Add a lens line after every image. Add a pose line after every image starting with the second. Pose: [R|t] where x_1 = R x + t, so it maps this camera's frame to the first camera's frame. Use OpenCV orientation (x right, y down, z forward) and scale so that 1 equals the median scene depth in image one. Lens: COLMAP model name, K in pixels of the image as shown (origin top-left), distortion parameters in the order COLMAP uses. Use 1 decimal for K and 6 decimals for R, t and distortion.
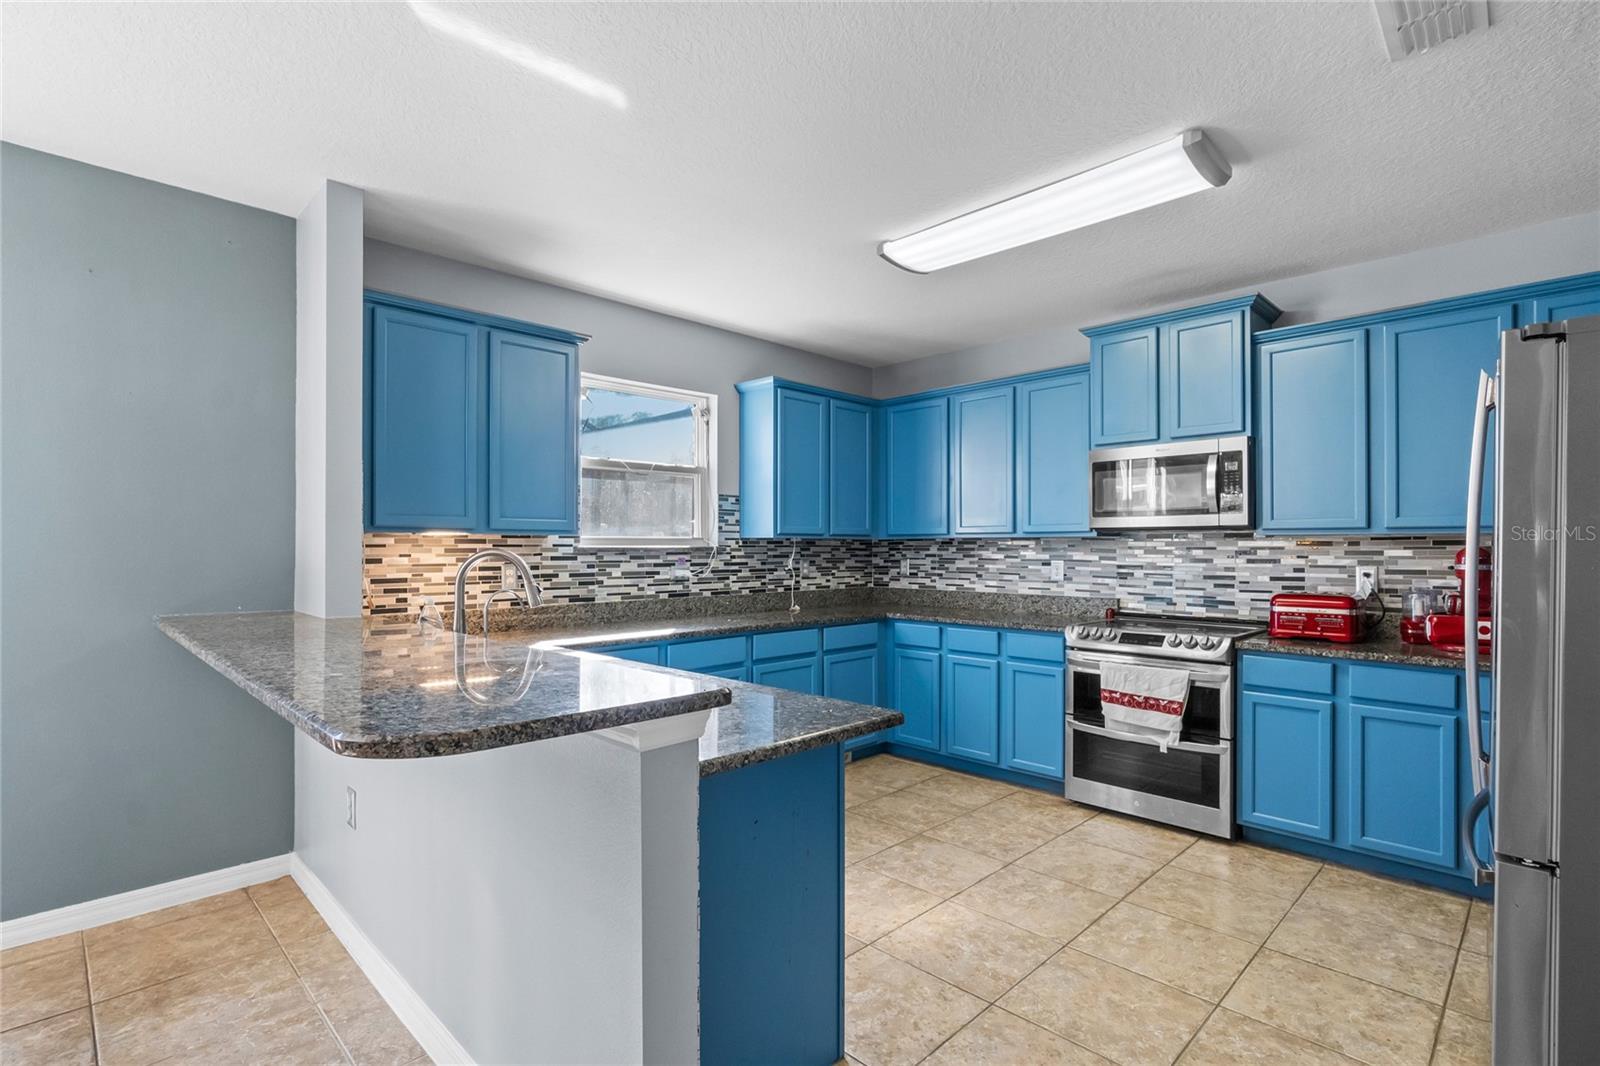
lens RADIAL K [[760.6, 0, 797.4], [0, 760.6, 543.9], [0, 0, 1]] dist [-0.002143, 0.000574]
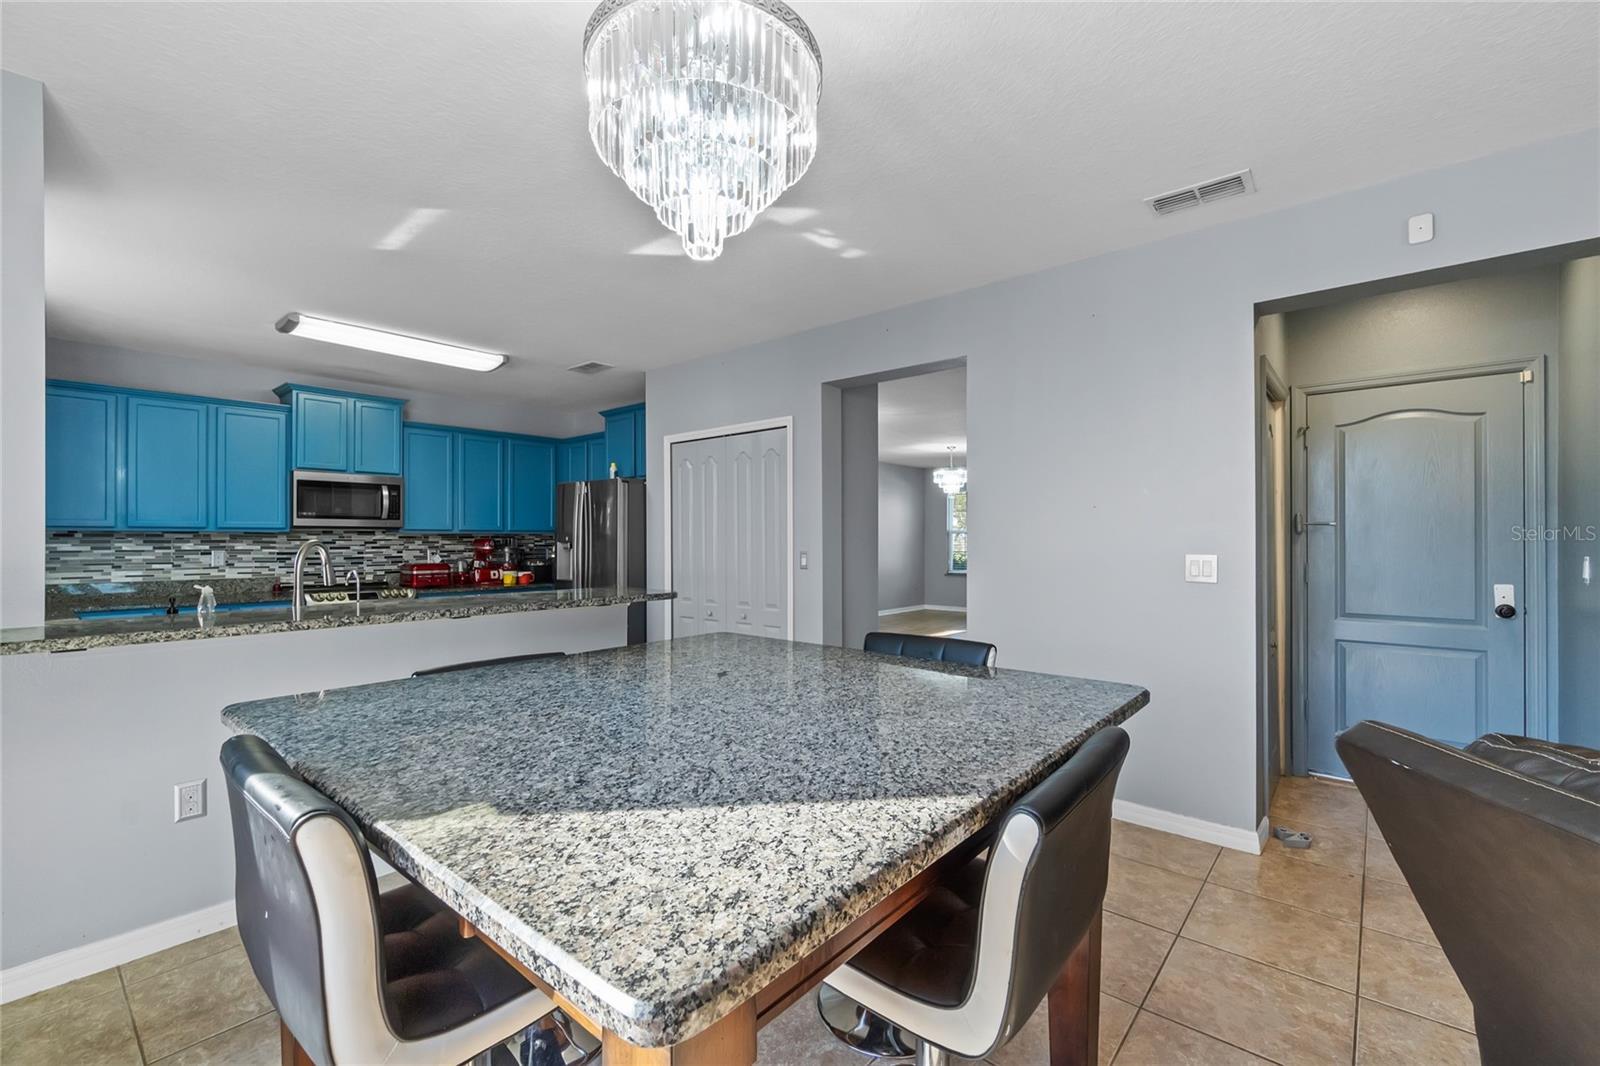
lens RADIAL K [[688.1, 0, 794.0], [0, 688.1, 542.0], [0, 0, 1]] dist [-0.003471, 0.000325]
pose [[-0.076641, -0.002729, 0.997055, -0.989890], [-0.001882, 0.999995, 0.002593, 0.004365], [-0.997057, -0.001677, -0.076646, 0.184378]]
